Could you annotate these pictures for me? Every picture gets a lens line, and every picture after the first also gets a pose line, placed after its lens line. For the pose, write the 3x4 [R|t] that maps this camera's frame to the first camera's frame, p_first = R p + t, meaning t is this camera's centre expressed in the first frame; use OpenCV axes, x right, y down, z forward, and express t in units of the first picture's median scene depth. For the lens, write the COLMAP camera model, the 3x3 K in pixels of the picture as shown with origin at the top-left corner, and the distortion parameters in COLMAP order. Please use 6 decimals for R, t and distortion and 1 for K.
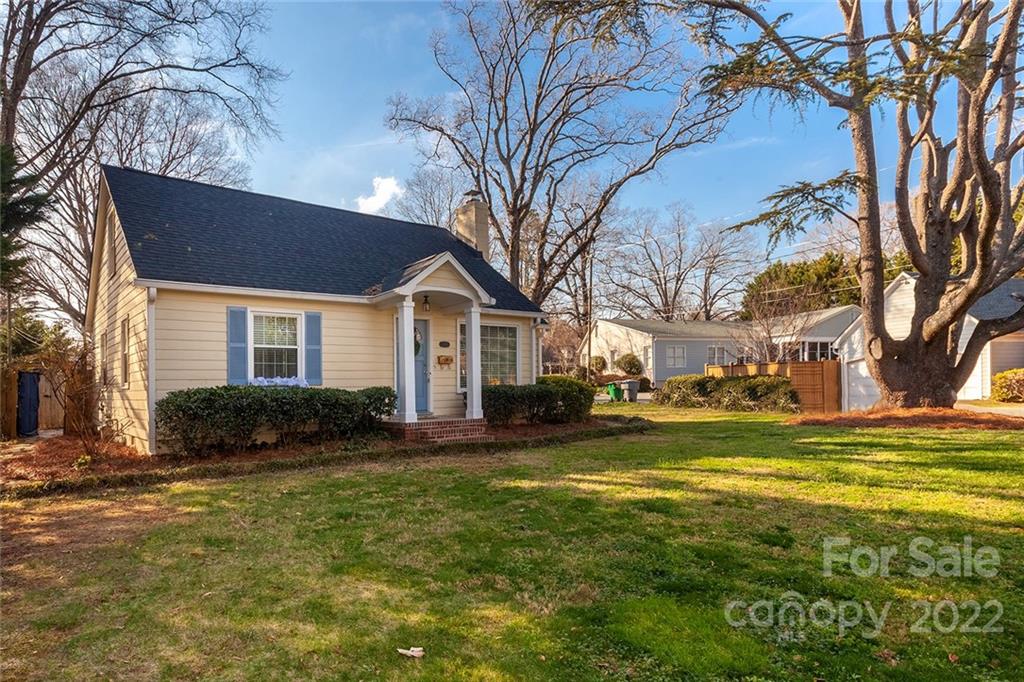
lens RADIAL K [[471.2, 0, 511.9], [0, 471.2, 376.8], [0, 0, 1]] dist [-0.001148, -0.000187]
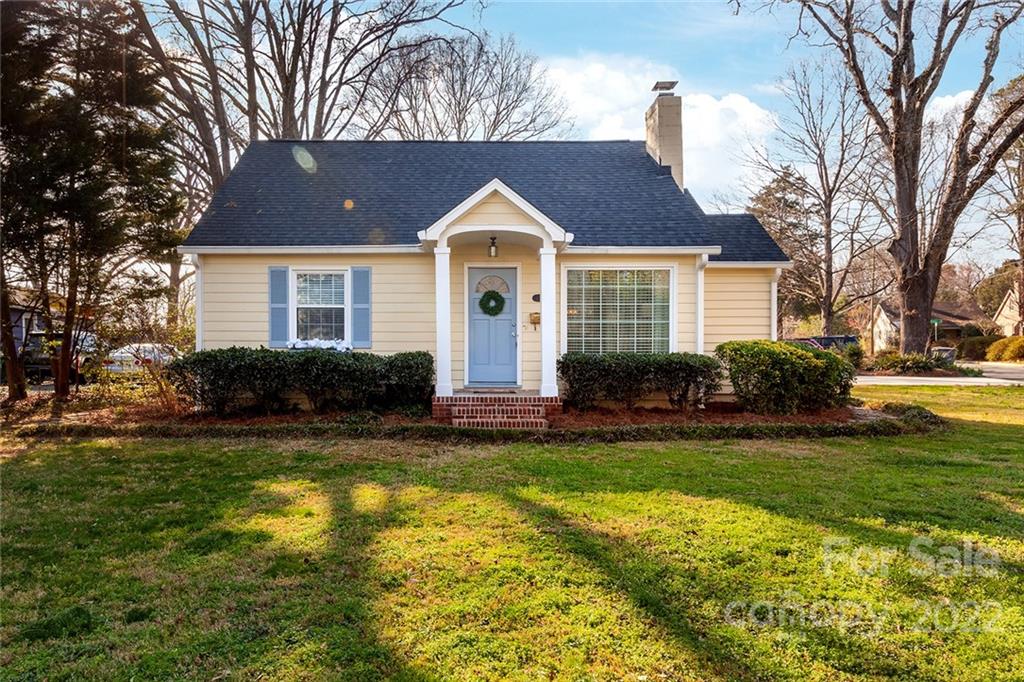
lens RADIAL K [[591.3, 0, 512.0], [0, 591.3, 341.0], [0, 0, 1]] dist [0.022997, -0.000122]
pose [[0.834413, 0.012143, -0.551005, 0.452494], [-0.009894, 0.999926, 0.007055, -0.006918], [0.551050, -0.000435, 0.834472, 0.218121]]
